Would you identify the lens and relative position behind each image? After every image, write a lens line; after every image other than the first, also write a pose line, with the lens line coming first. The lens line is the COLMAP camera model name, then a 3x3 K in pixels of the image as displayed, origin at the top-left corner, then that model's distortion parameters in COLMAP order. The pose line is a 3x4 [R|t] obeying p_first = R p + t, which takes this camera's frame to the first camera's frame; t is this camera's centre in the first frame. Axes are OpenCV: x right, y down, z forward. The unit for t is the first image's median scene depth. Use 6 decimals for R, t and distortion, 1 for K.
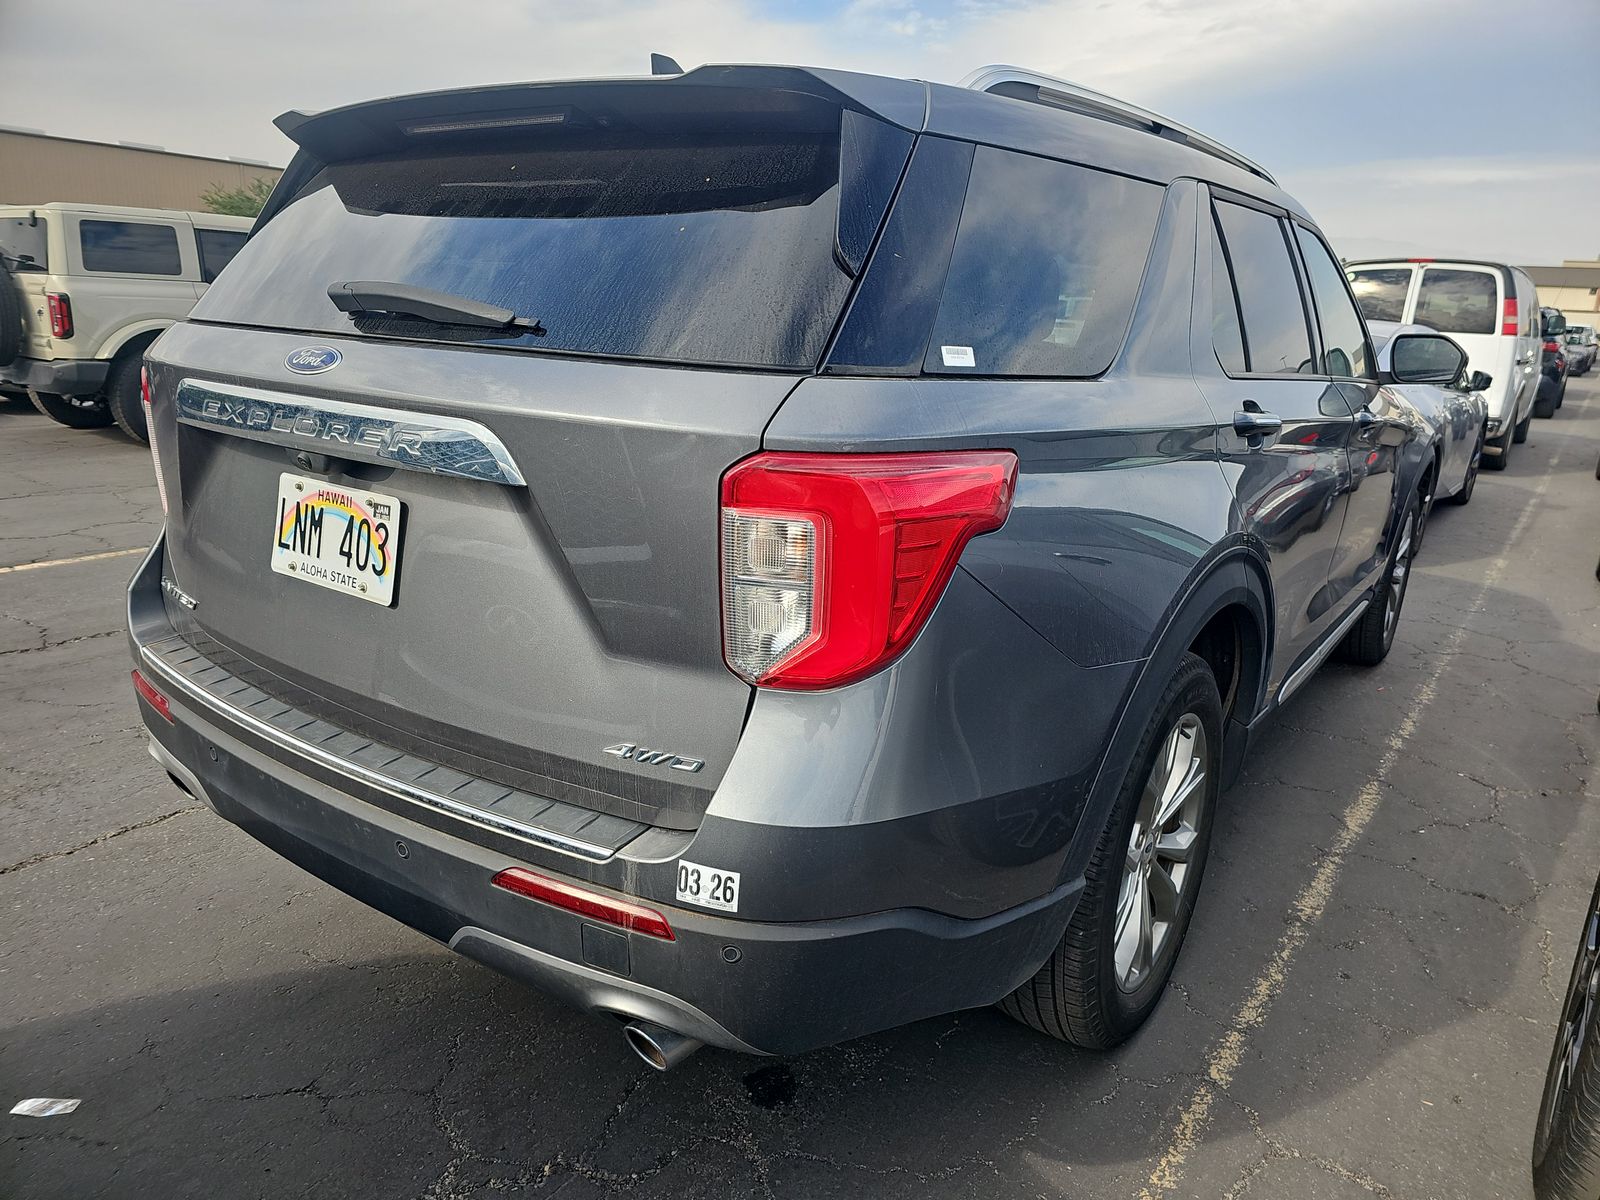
lens RADIAL K [[1071.1, 0, 800.0], [0, 1071.1, 600.0], [0, 0, 1]] dist [0.065819, -0.075876]
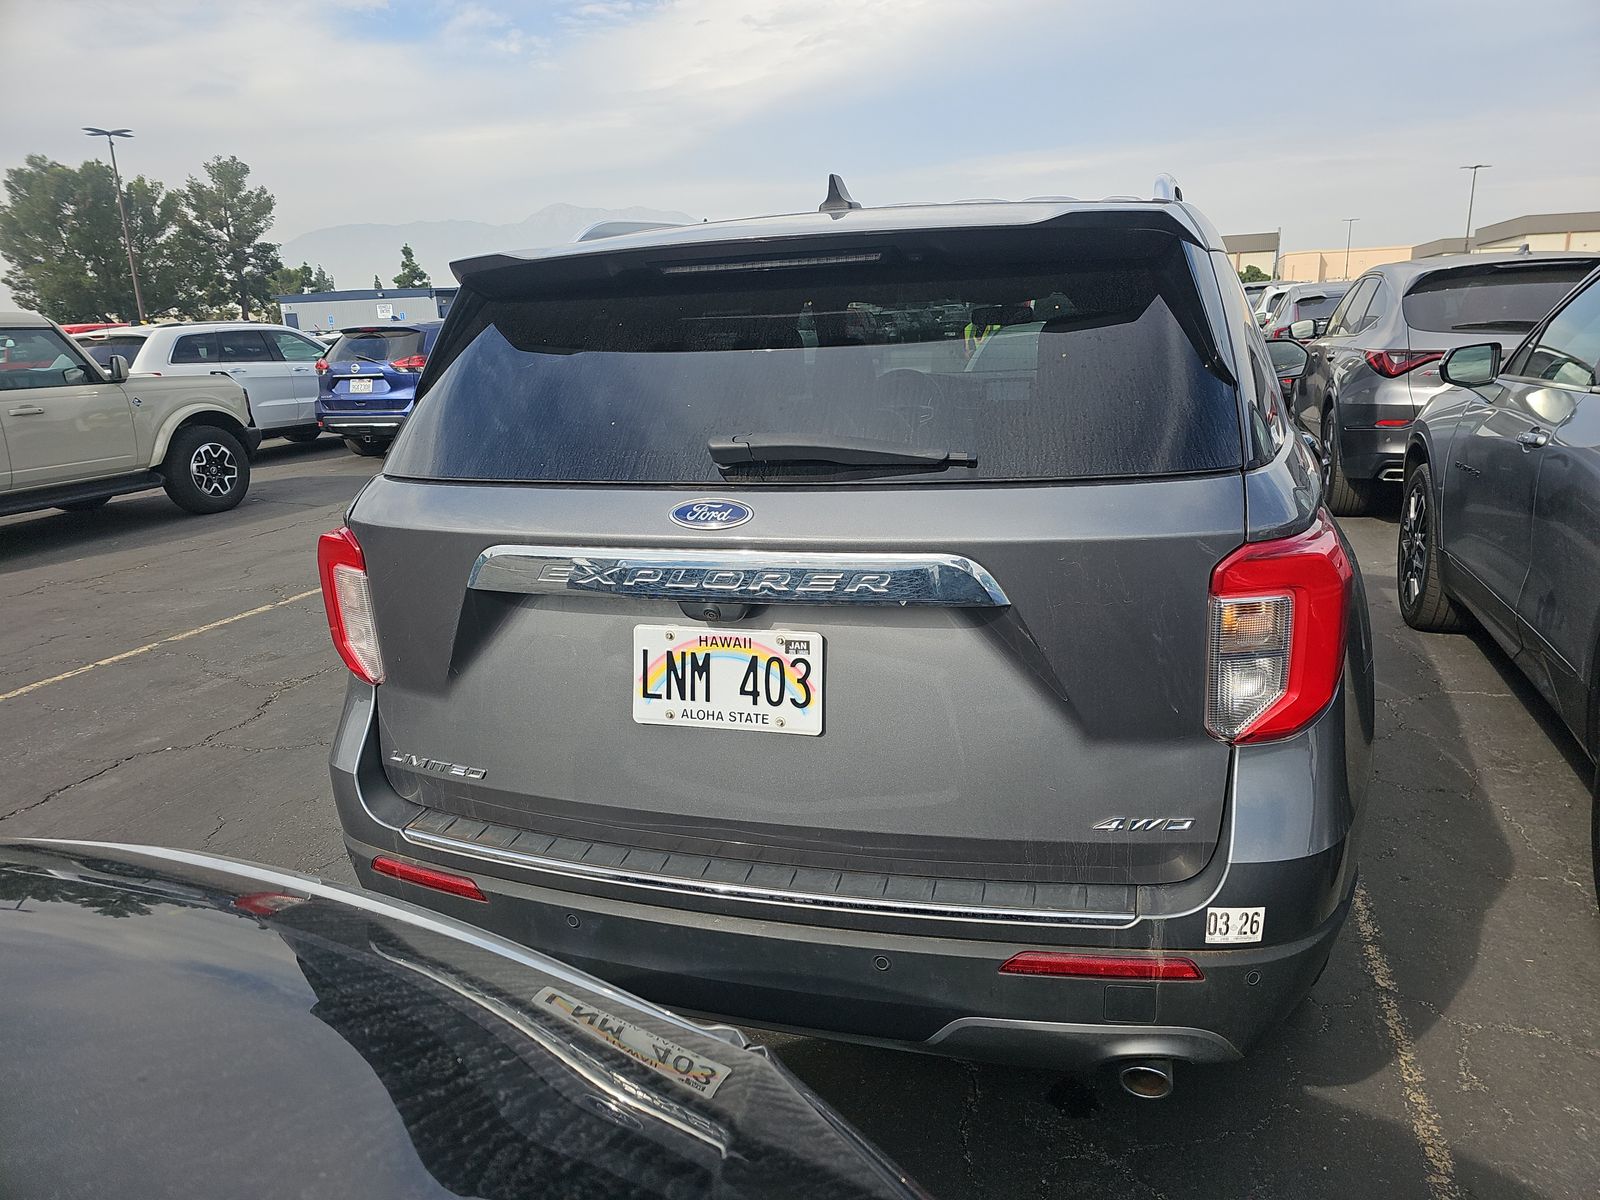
lens RADIAL K [[1071.1, 0, 800.0], [0, 1071.1, 600.0], [0, 0, 1]] dist [0.065819, -0.075876]
pose [[0.949340, -0.161966, 0.269297, -0.656107], [0.164340, 0.986306, 0.013863, -0.141023], [-0.267854, 0.031095, 0.962957, 0.000416]]
